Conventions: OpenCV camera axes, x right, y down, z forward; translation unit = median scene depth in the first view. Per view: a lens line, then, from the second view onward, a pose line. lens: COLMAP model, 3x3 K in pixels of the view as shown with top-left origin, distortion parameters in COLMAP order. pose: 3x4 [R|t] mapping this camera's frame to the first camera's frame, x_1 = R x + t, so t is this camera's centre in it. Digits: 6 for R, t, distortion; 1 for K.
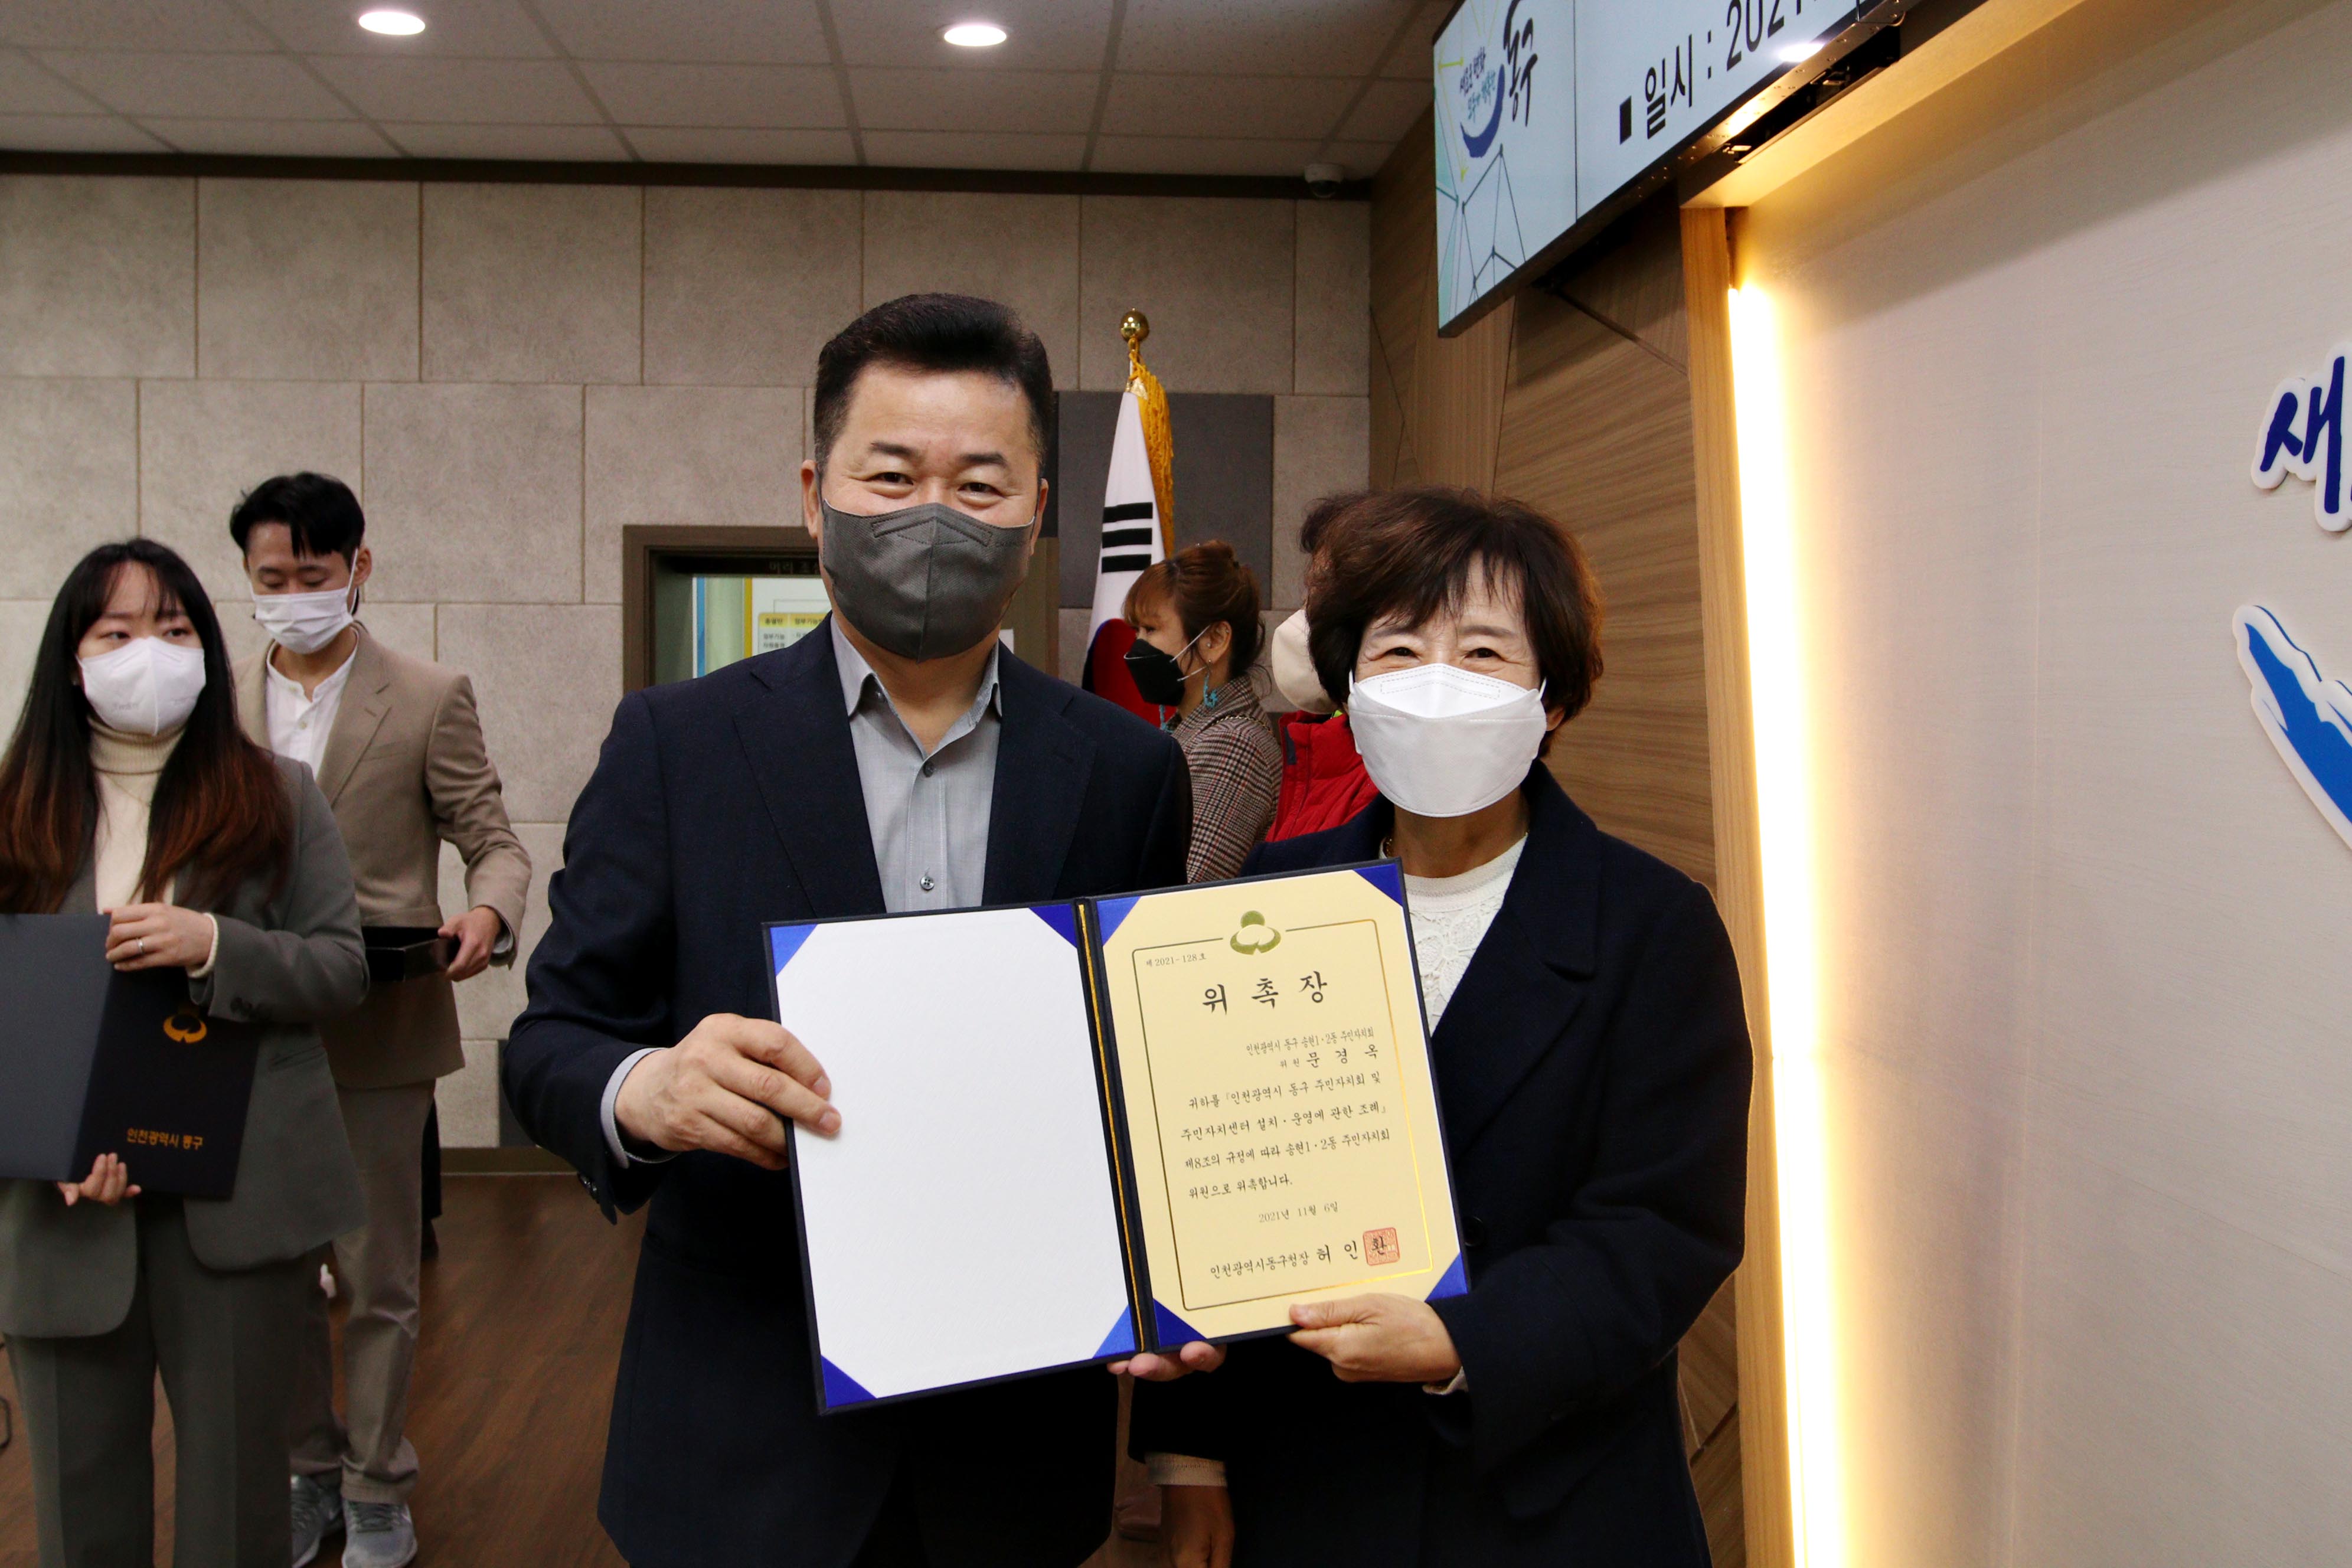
lens RADIAL K [[2087.4, 0, 1121.4], [0, 2087.4, 749.3], [0, 0, 1]] dist [-0.019907, 0.002884]
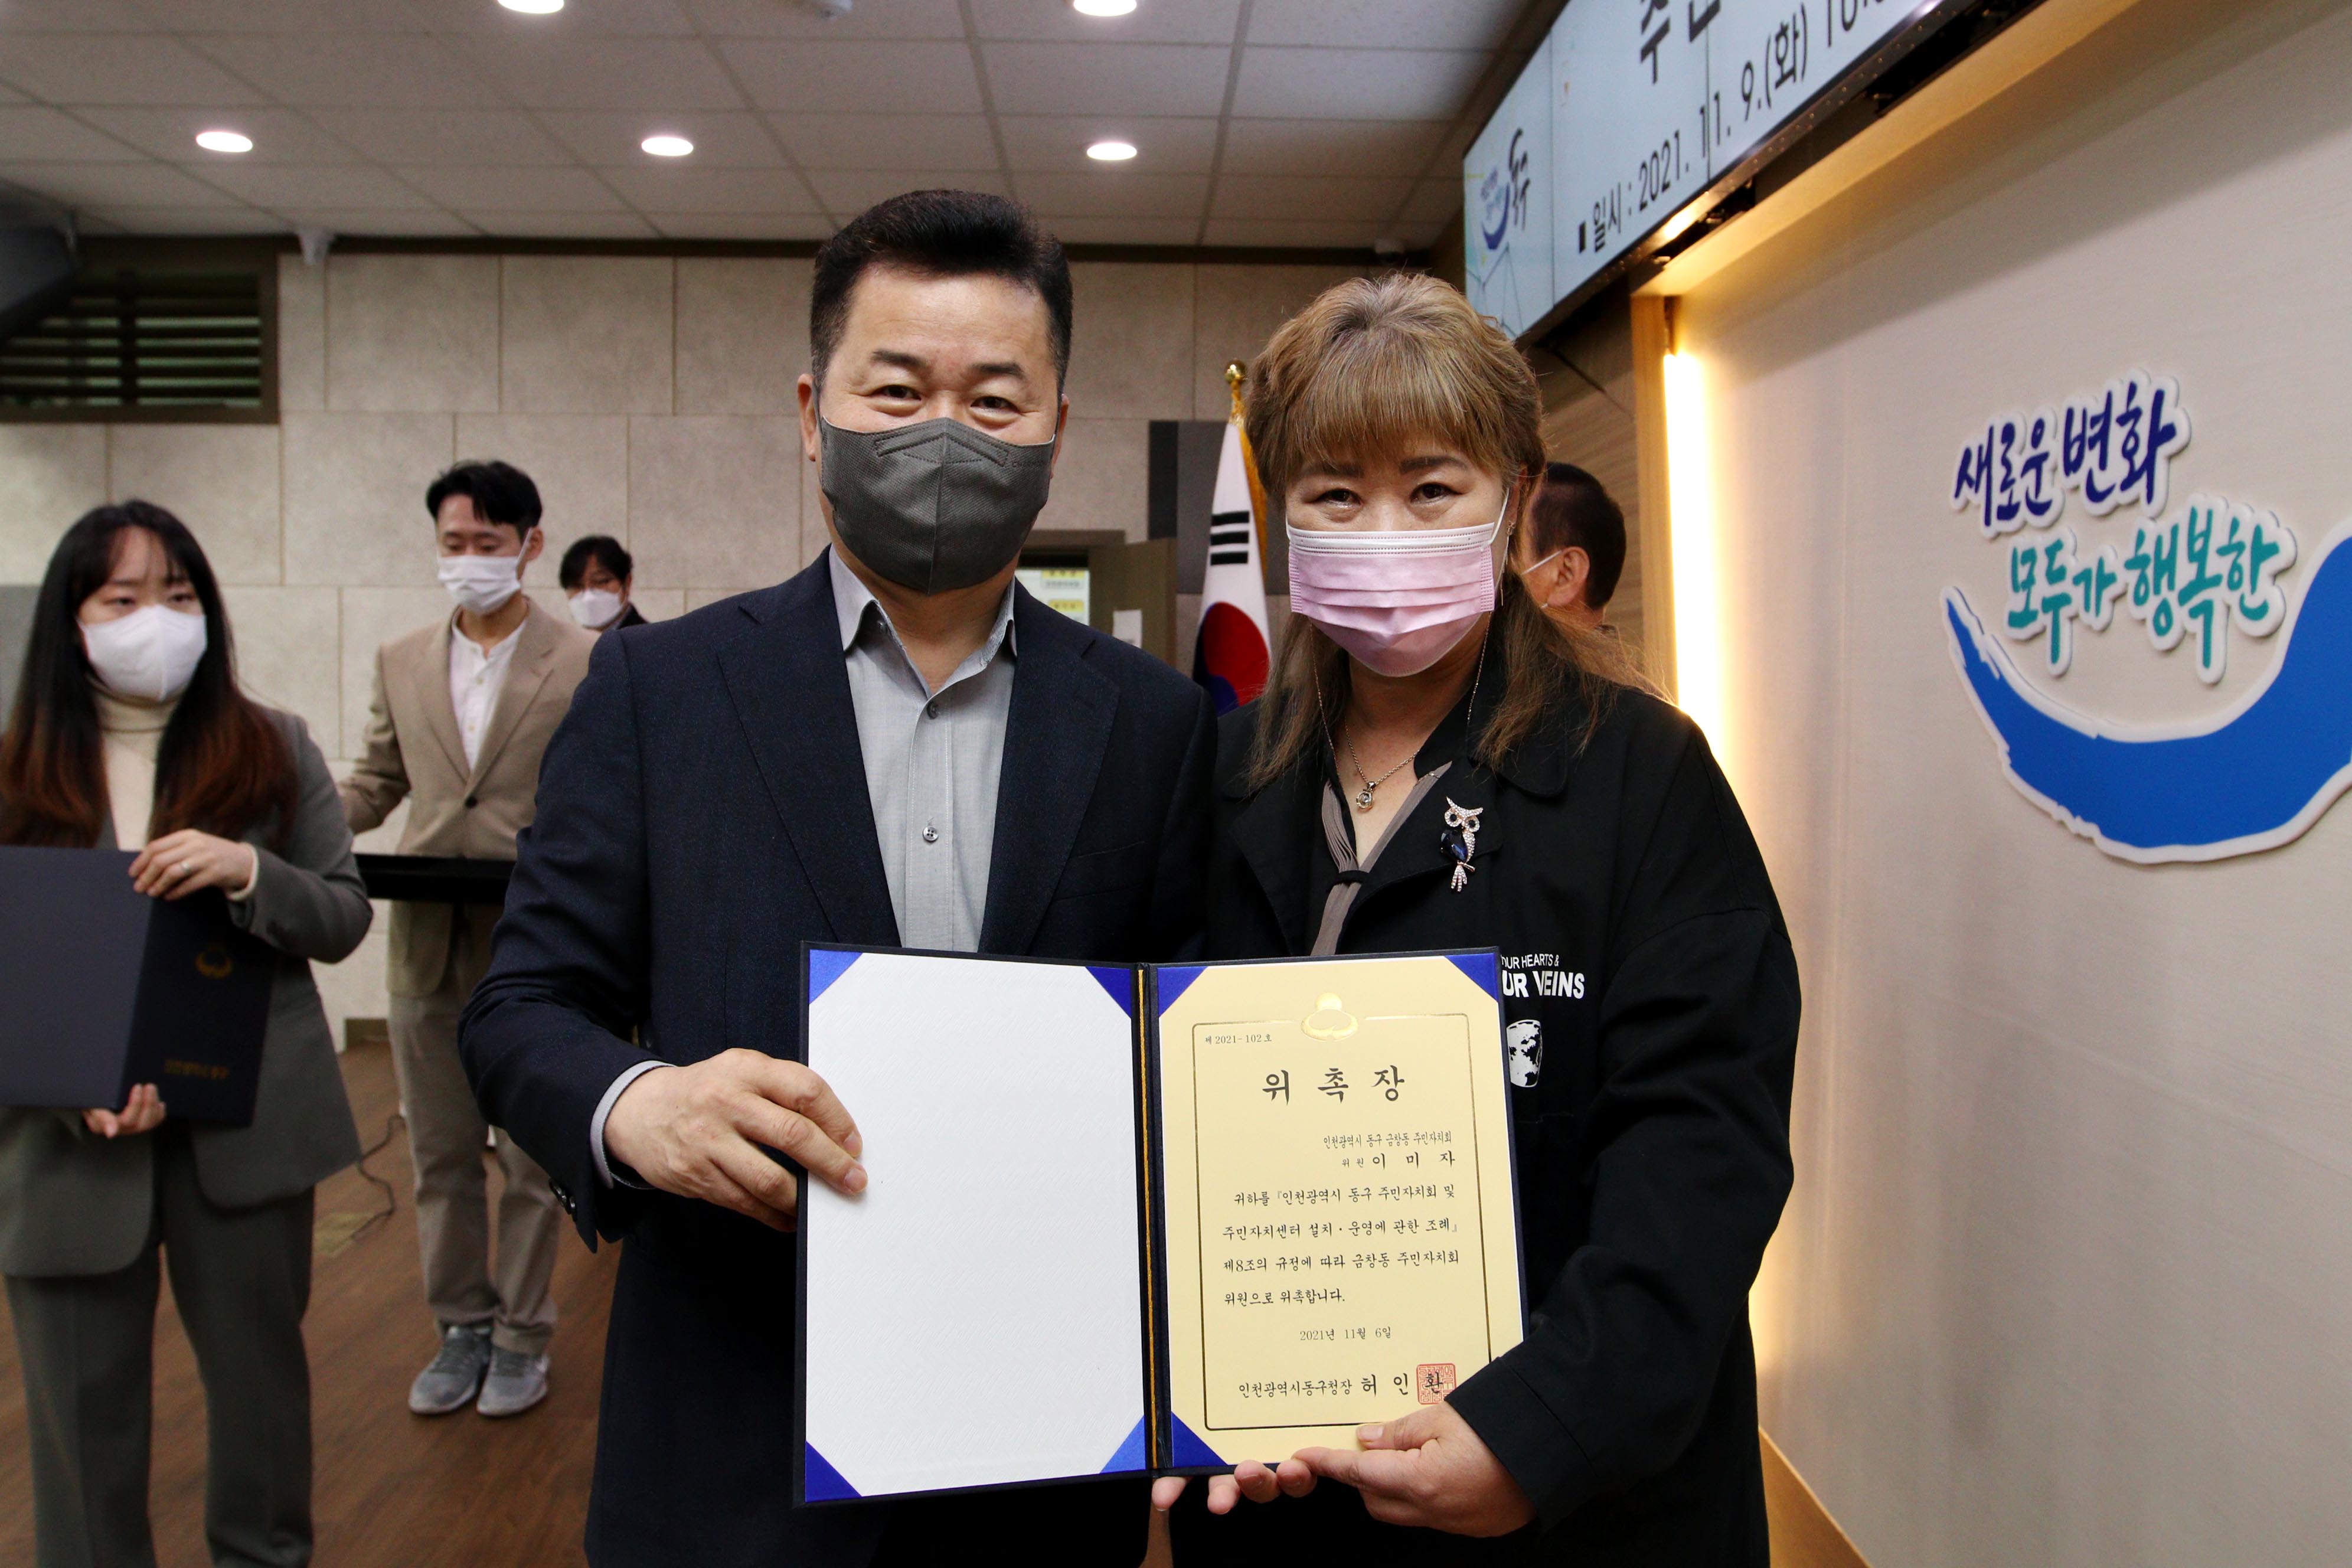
lens RADIAL K [[1863.8, 0, 1178.5], [0, 1863.8, 733.1], [0, 0, 1]] dist [-0.032749, 0.031444]
pose [[0.999430, 0.002713, -0.033654, 0.008756], [-0.002540, 0.999983, 0.005185, 0.010468], [0.033668, -0.005096, 0.999420, -0.122335]]
